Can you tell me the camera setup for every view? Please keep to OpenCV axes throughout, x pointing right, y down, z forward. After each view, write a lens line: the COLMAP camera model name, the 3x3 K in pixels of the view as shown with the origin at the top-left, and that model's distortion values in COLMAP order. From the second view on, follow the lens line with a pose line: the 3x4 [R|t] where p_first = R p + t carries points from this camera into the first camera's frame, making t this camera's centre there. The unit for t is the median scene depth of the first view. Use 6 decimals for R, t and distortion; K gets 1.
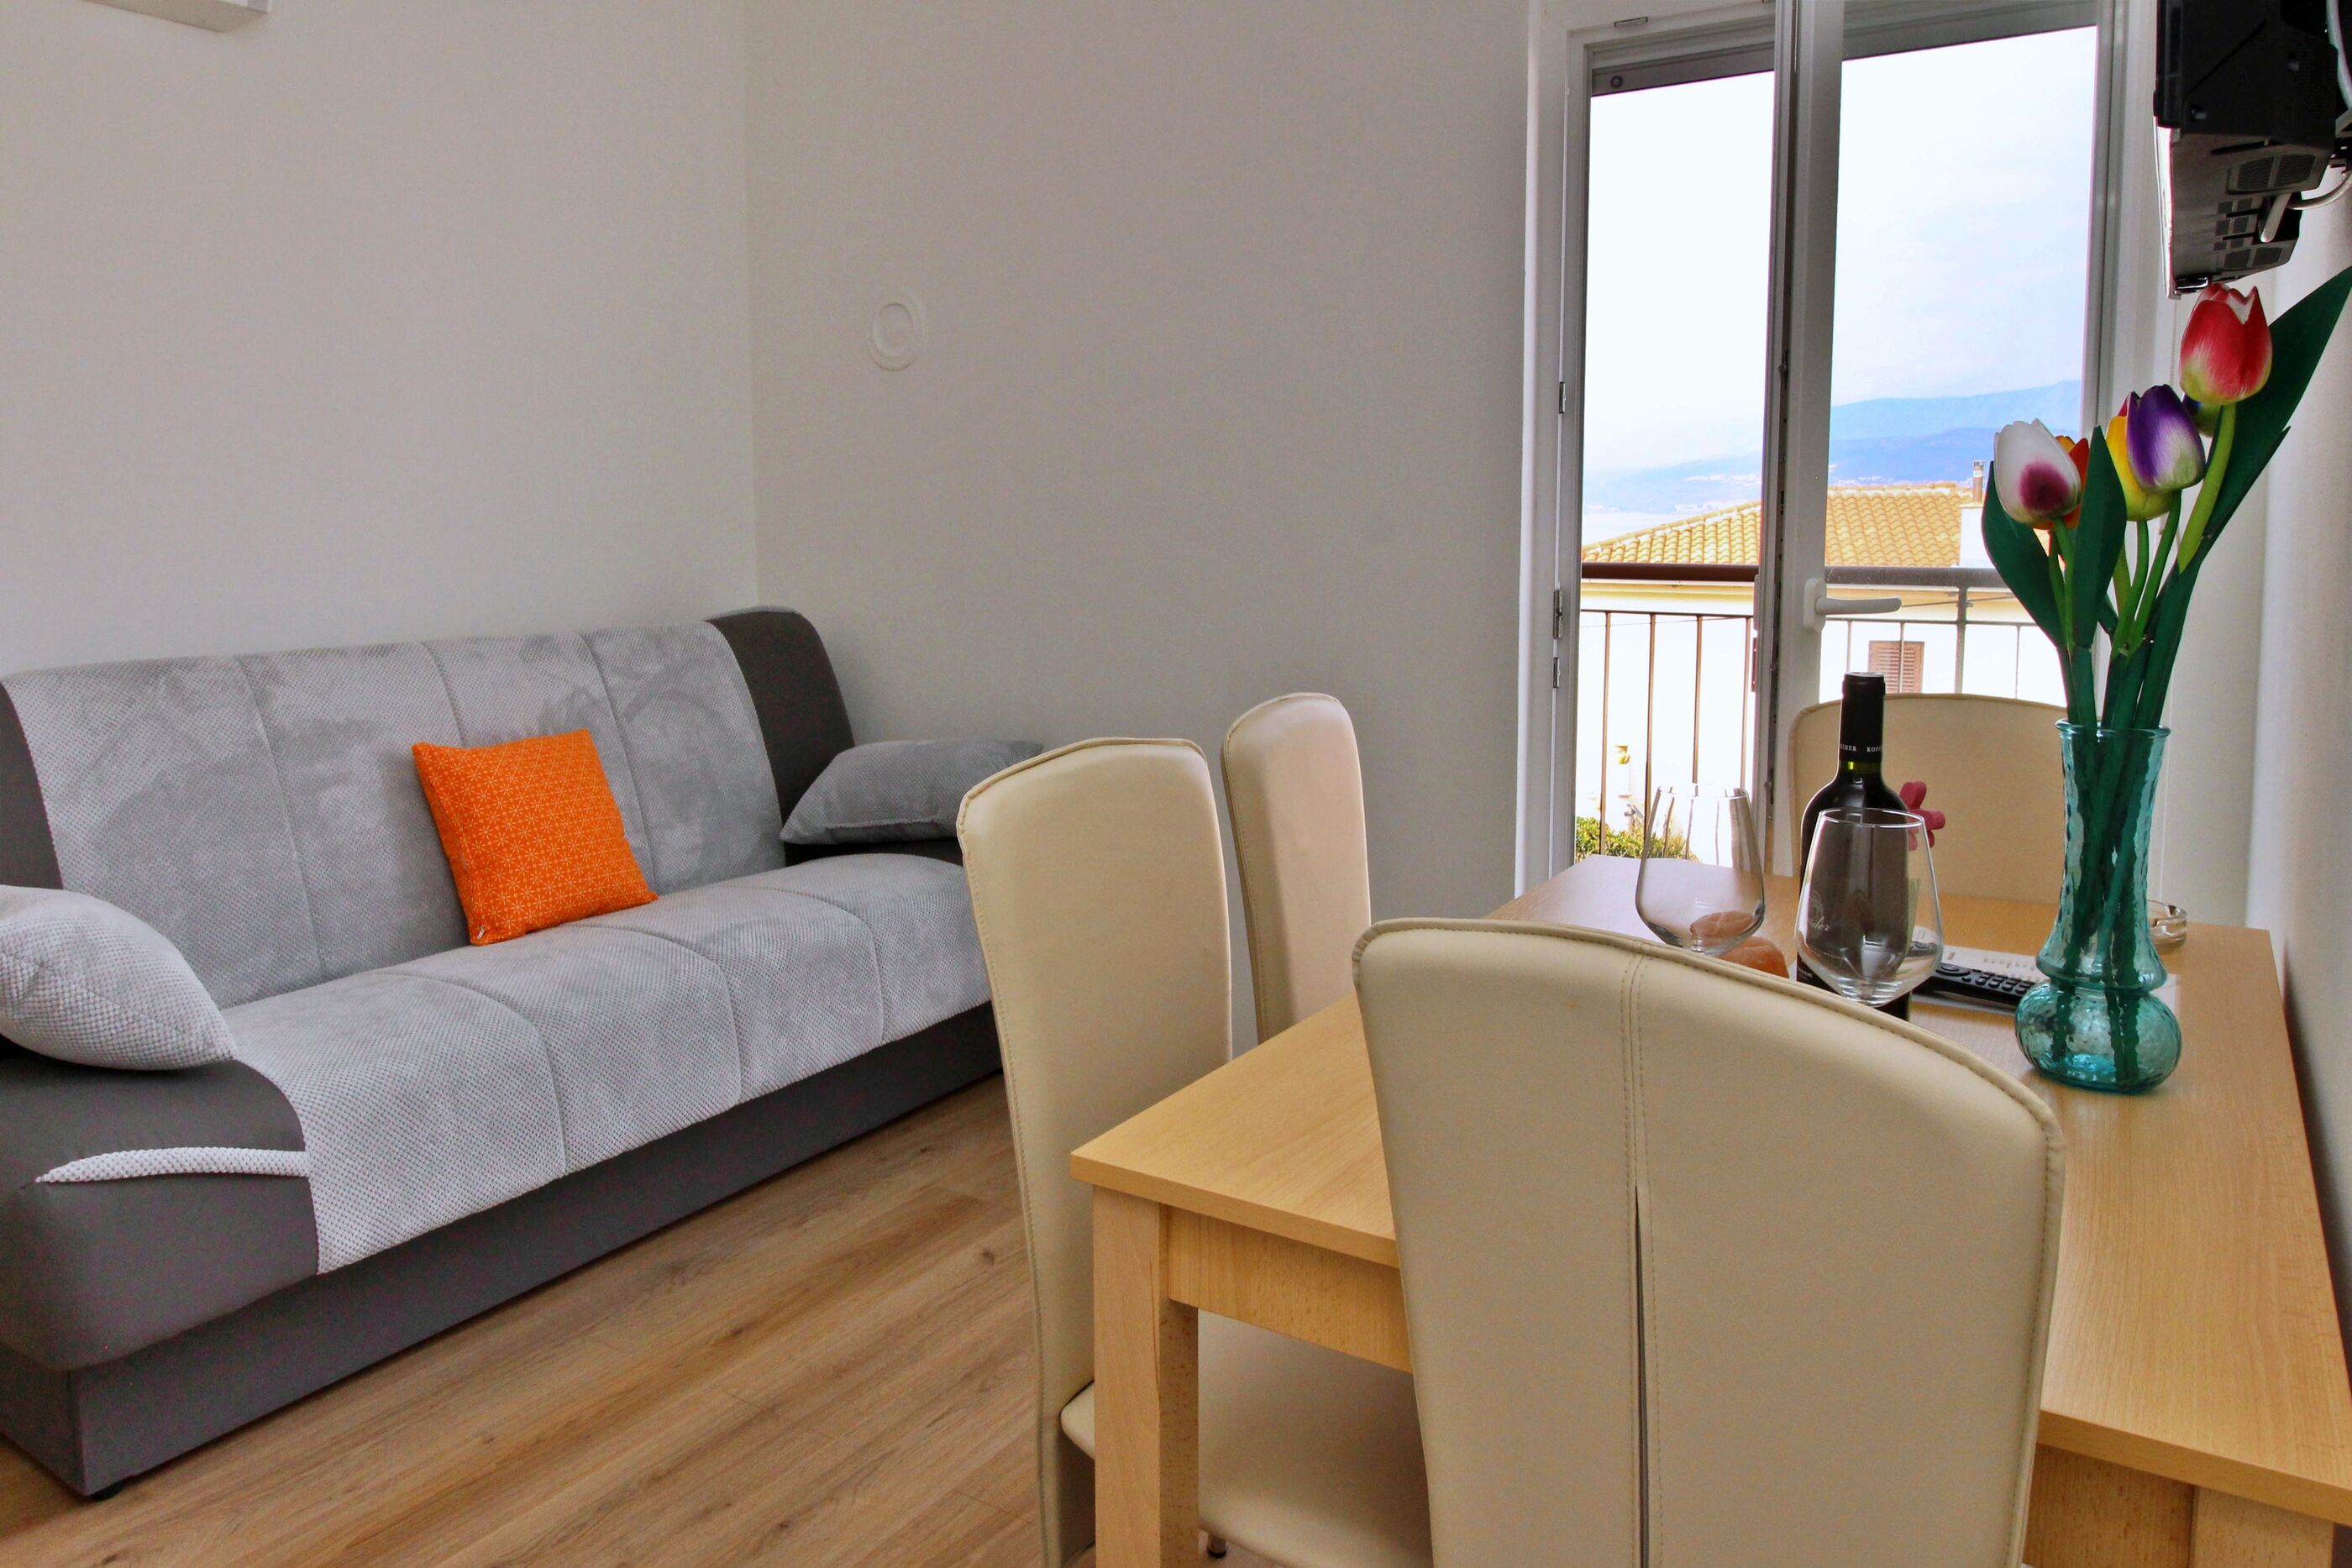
lens RADIAL K [[1535.1, 0, 1180.5], [0, 1535.1, 659.3], [0, 0, 1]] dist [-0.004249, -0.002518]
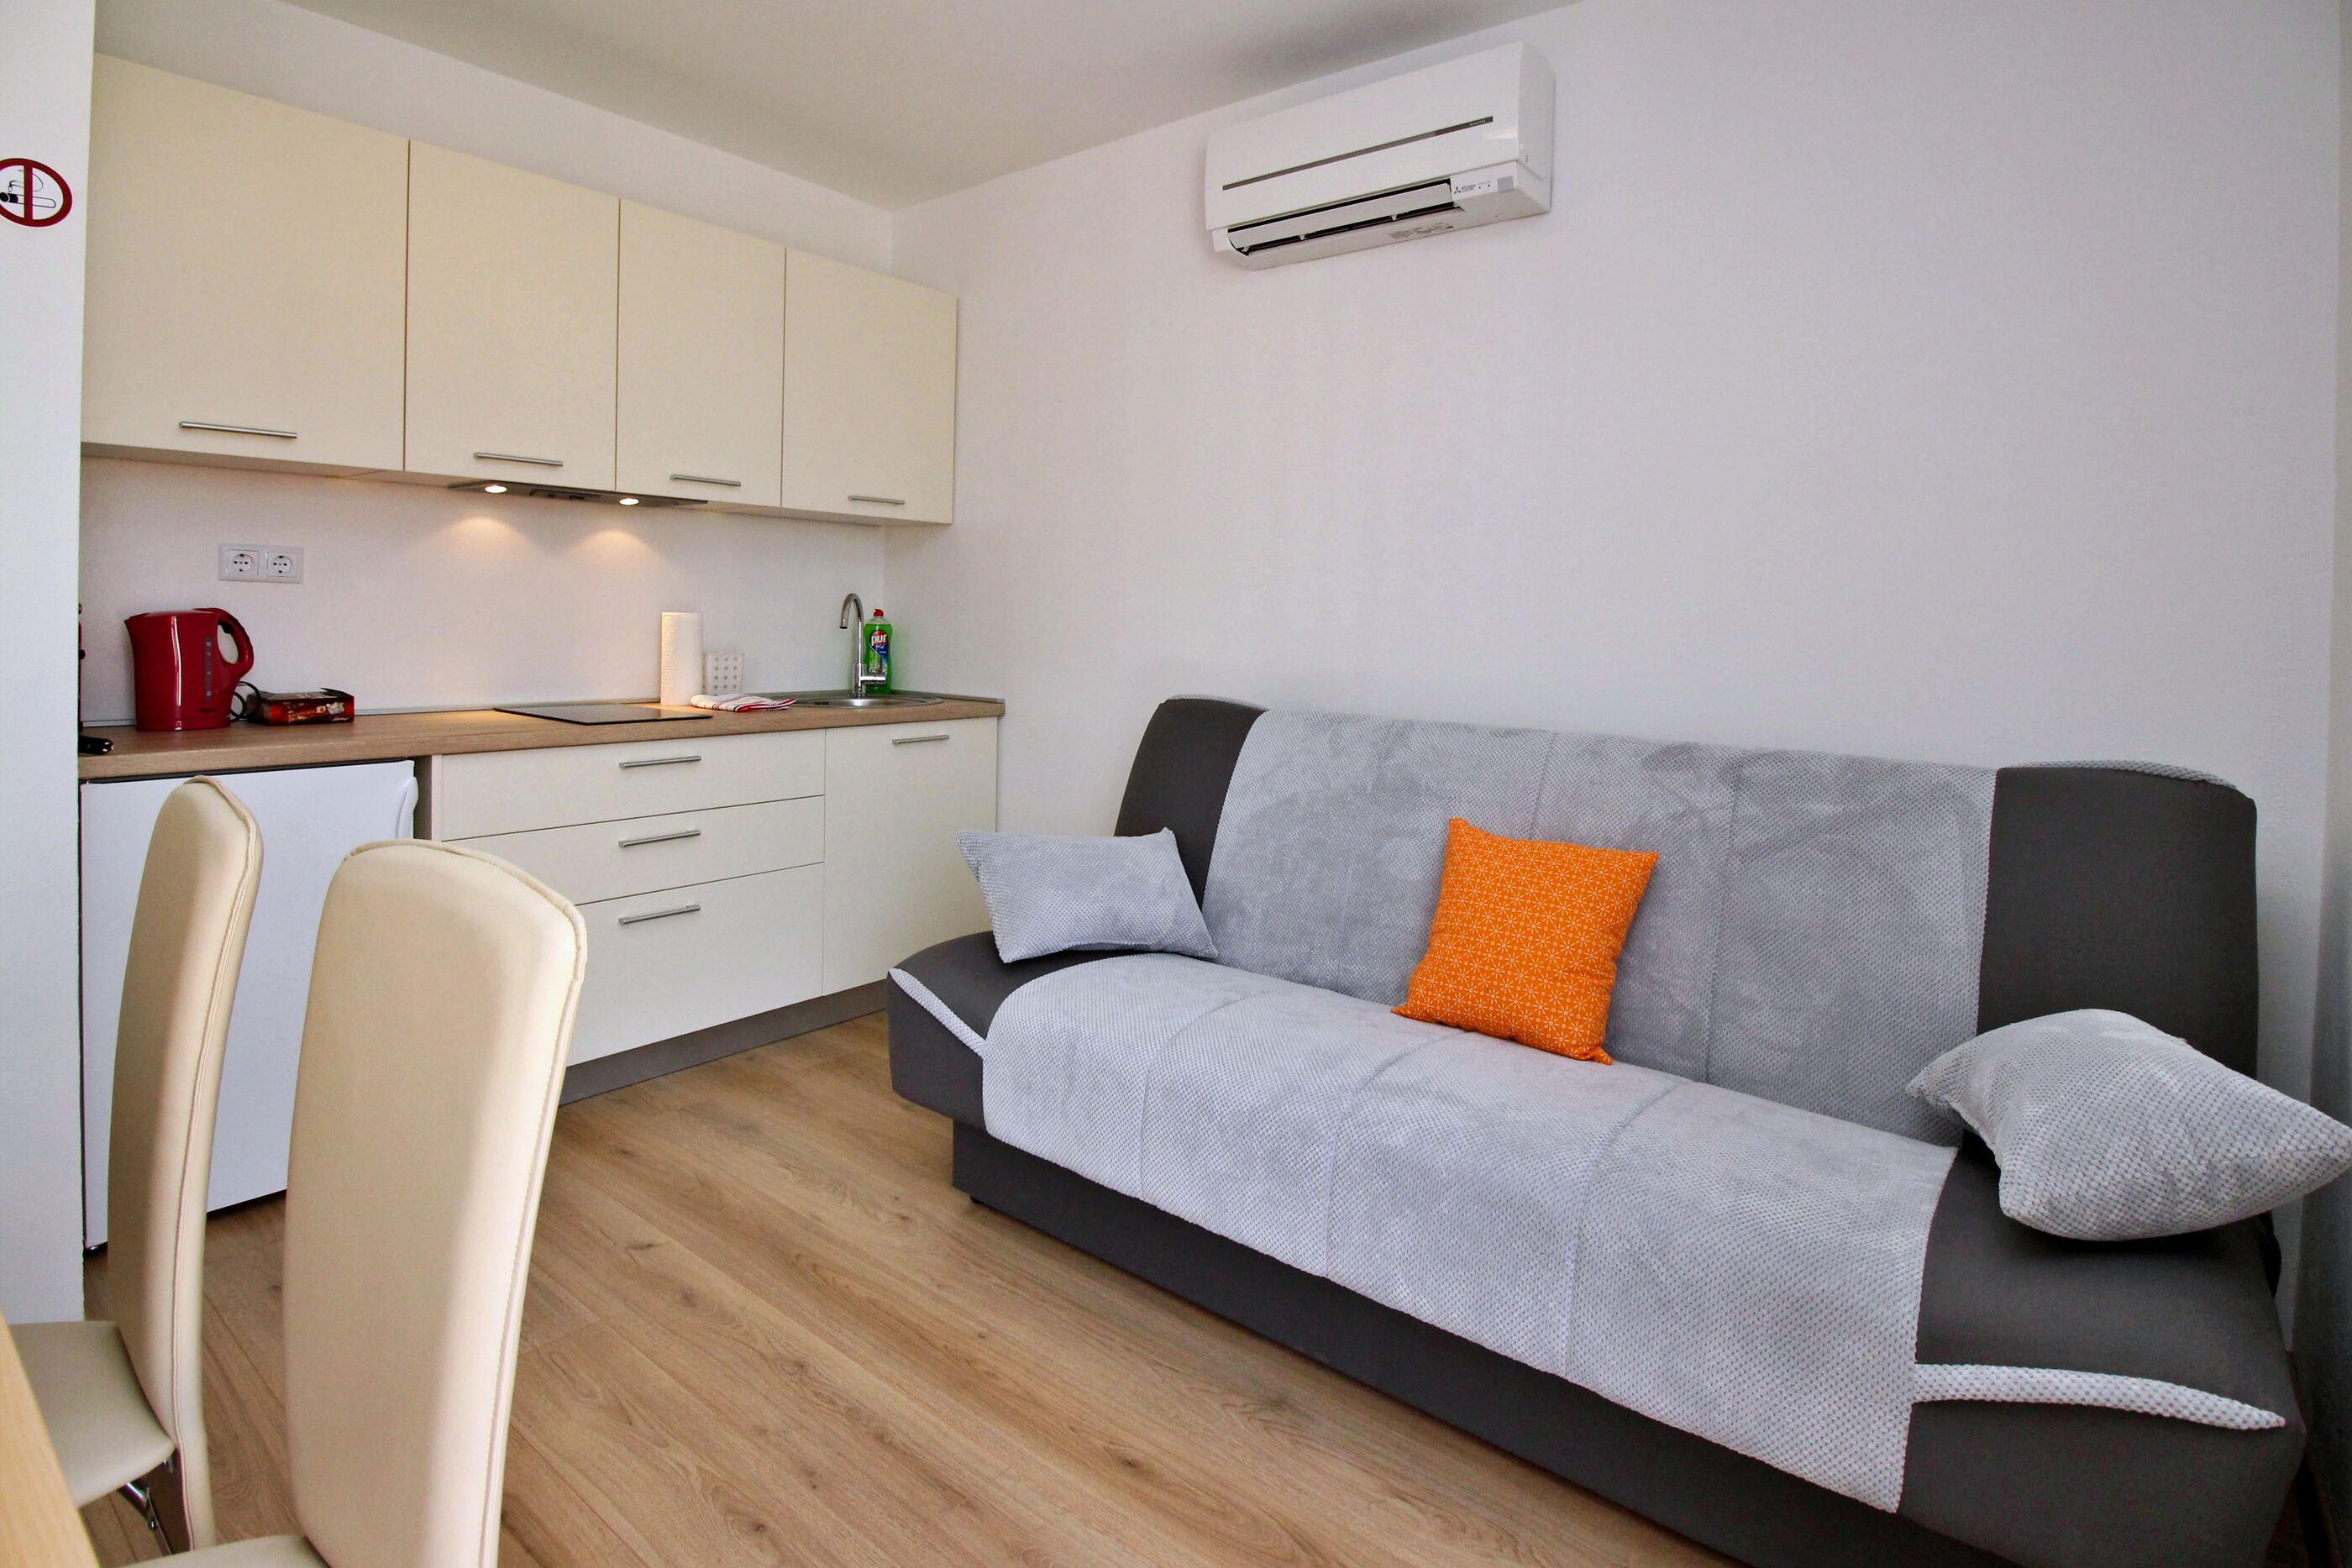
lens RADIAL K [[1177.0, 0, 1184.3], [0, 1177.0, 622.6], [0, 0, 1]] dist [0.000273, -0.000184]
pose [[-0.098671, 0.008199, -0.995086, 0.449506], [-0.112932, 0.993414, 0.019384, -0.098875], [0.988691, 0.114290, -0.097096, 1.105008]]
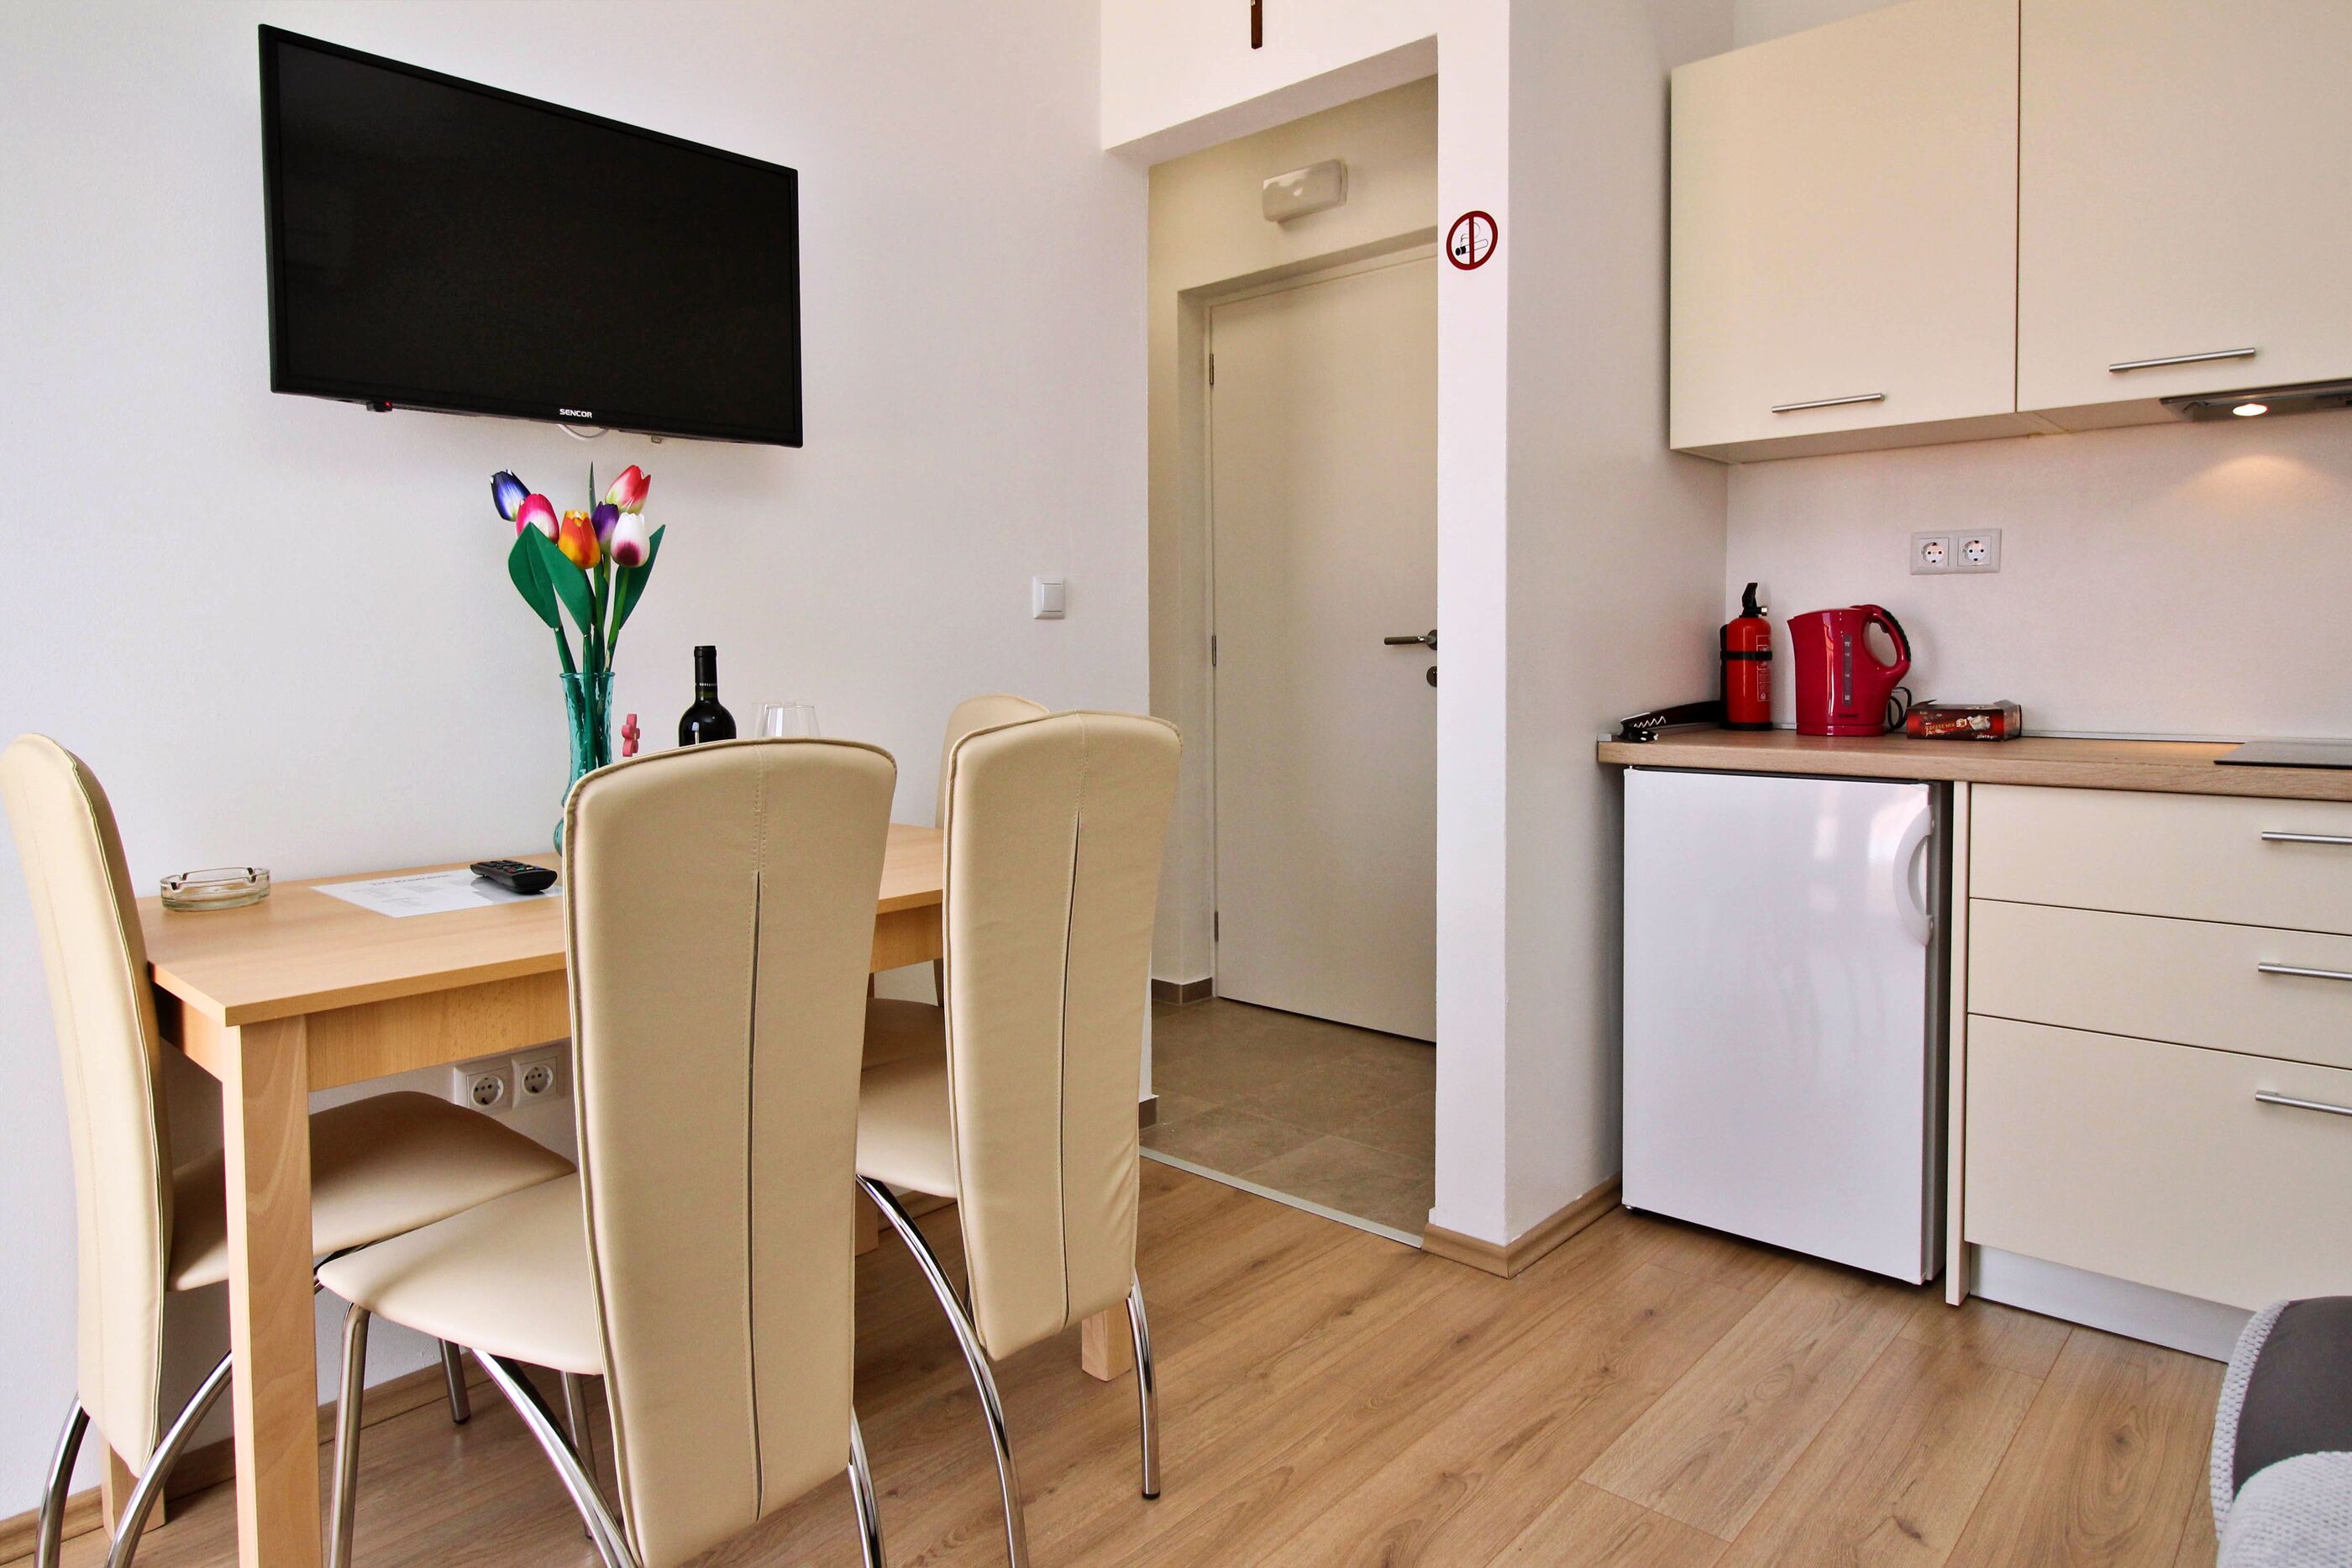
lens RADIAL K [[1394.8, 0, 1170.3], [0, 1394.8, 705.7], [0, 0, 1]] dist [-0.003283, -0.003665]
pose [[-0.986927, 0.006826, 0.161023, -0.219780], [0.028242, 0.990968, 0.131092, -0.072402], [-0.158674, 0.133926, -0.978206, 1.380627]]
